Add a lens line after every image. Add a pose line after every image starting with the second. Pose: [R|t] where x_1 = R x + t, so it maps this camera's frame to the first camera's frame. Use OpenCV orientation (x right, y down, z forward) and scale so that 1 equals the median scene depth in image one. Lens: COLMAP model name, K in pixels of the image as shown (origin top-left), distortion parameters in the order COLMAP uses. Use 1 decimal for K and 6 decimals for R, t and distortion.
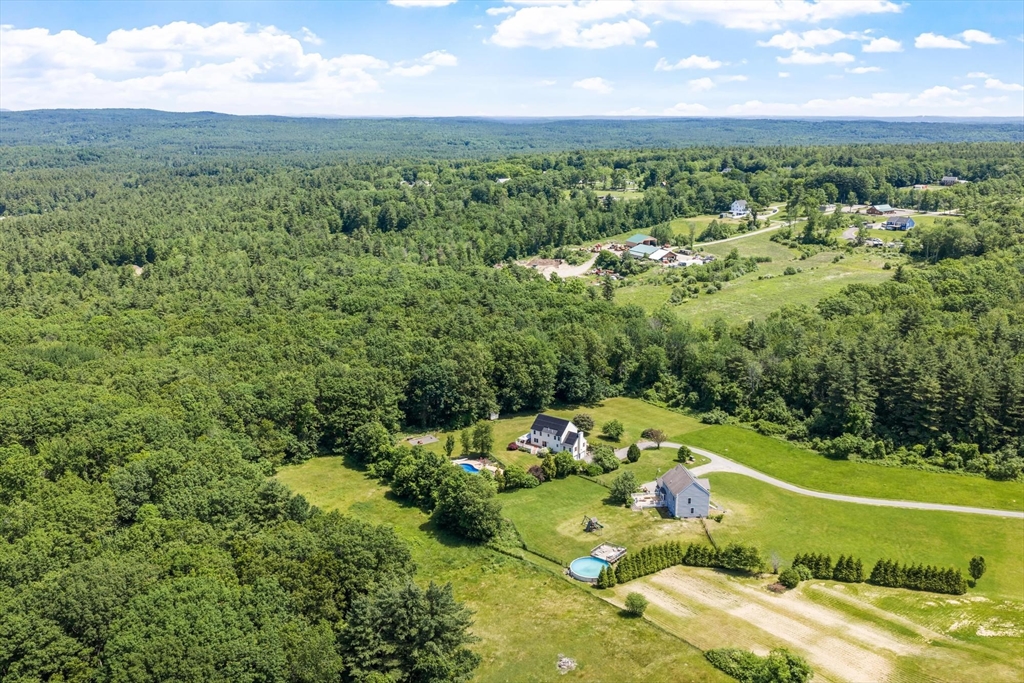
lens RADIAL K [[854.0, 0, 509.1], [0, 854.0, 338.4], [0, 0, 1]] dist [0.005769, -0.008359]
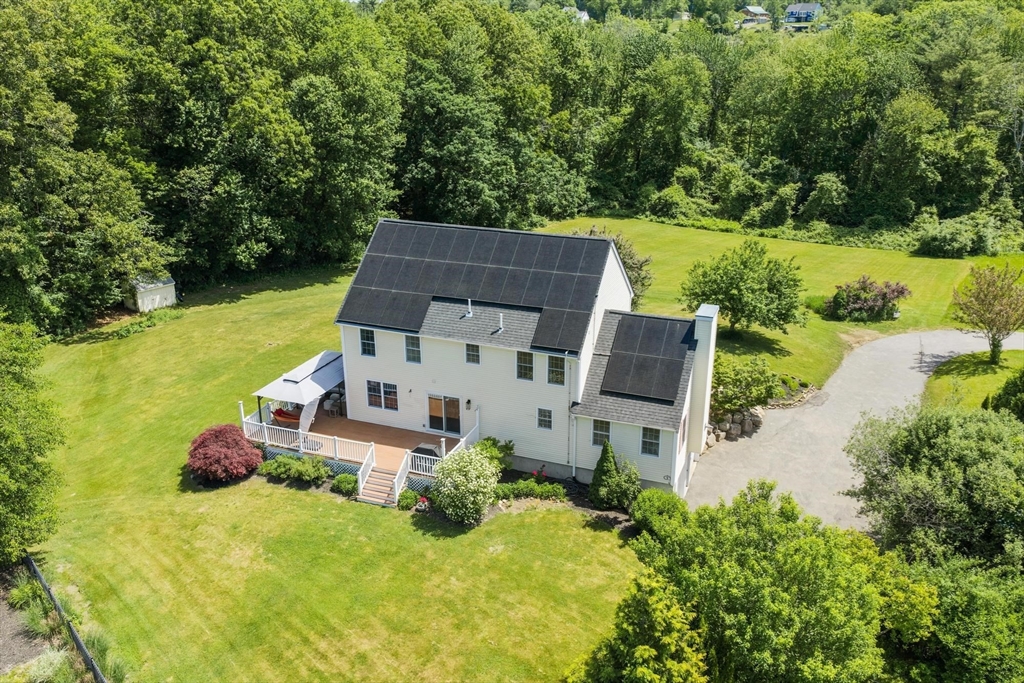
lens RADIAL K [[854.0, 0, 512.2], [0, 854.0, 335.6], [0, 0, 1]] dist [0.005769, -0.008359]
pose [[0.959696, -0.095785, 0.264215, 0.013276], [0.068530, 0.991507, 0.110530, 0.083071], [-0.272558, -0.087969, 0.958109, 0.753582]]
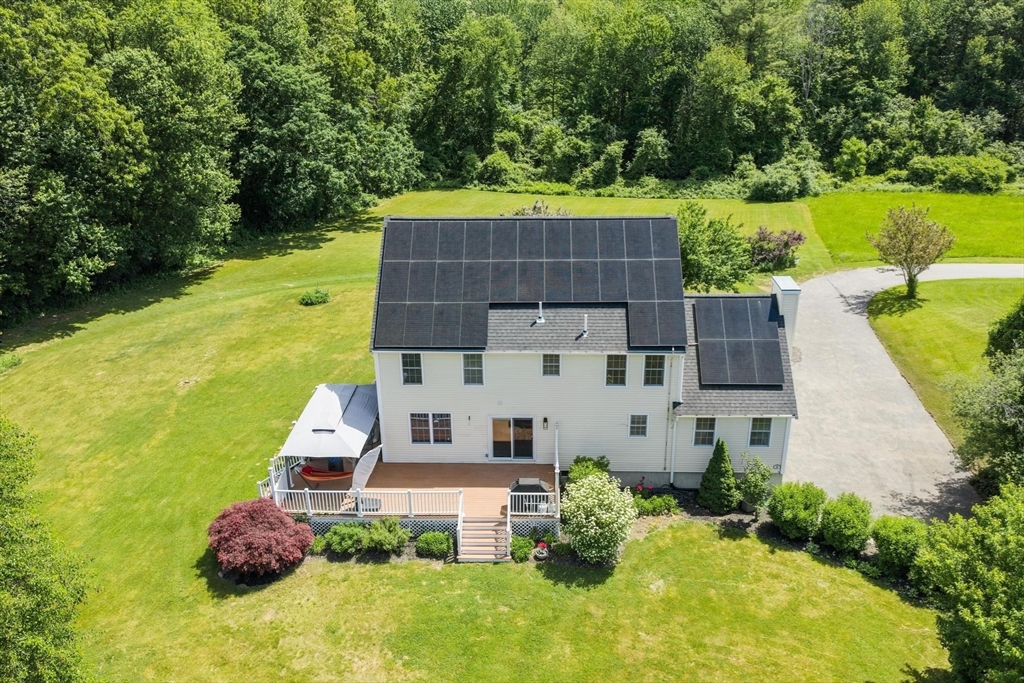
lens RADIAL K [[854.0, 0, 512.3], [0, 854.0, 338.2], [0, 0, 1]] dist [0.005769, -0.008359]
pose [[0.813722, -0.230440, 0.533624, -0.019752], [0.153924, 0.970710, 0.184473, 0.075370], [-0.560504, -0.067973, 0.825357, 0.788786]]
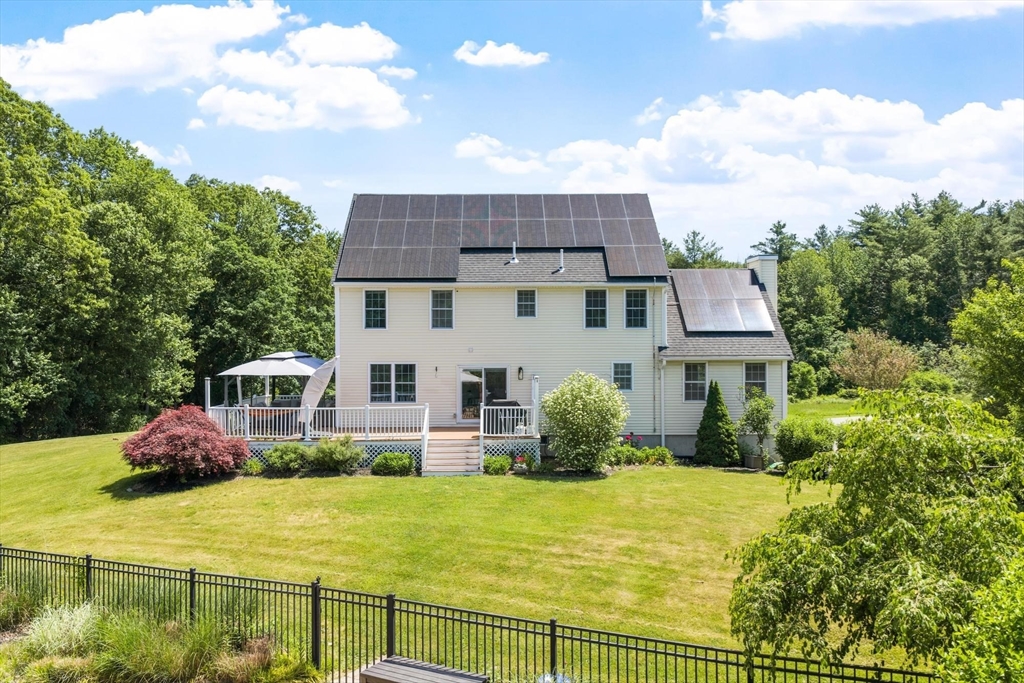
lens RADIAL K [[854.0, 0, 511.2], [0, 854.0, 343.9], [0, 0, 1]] dist [0.005769, -0.008359]
pose [[0.783576, -0.001044, 0.621295, -0.022767], [0.155793, 0.968379, -0.194859, 0.122625], [-0.601446, 0.249480, 0.758961, 0.800634]]
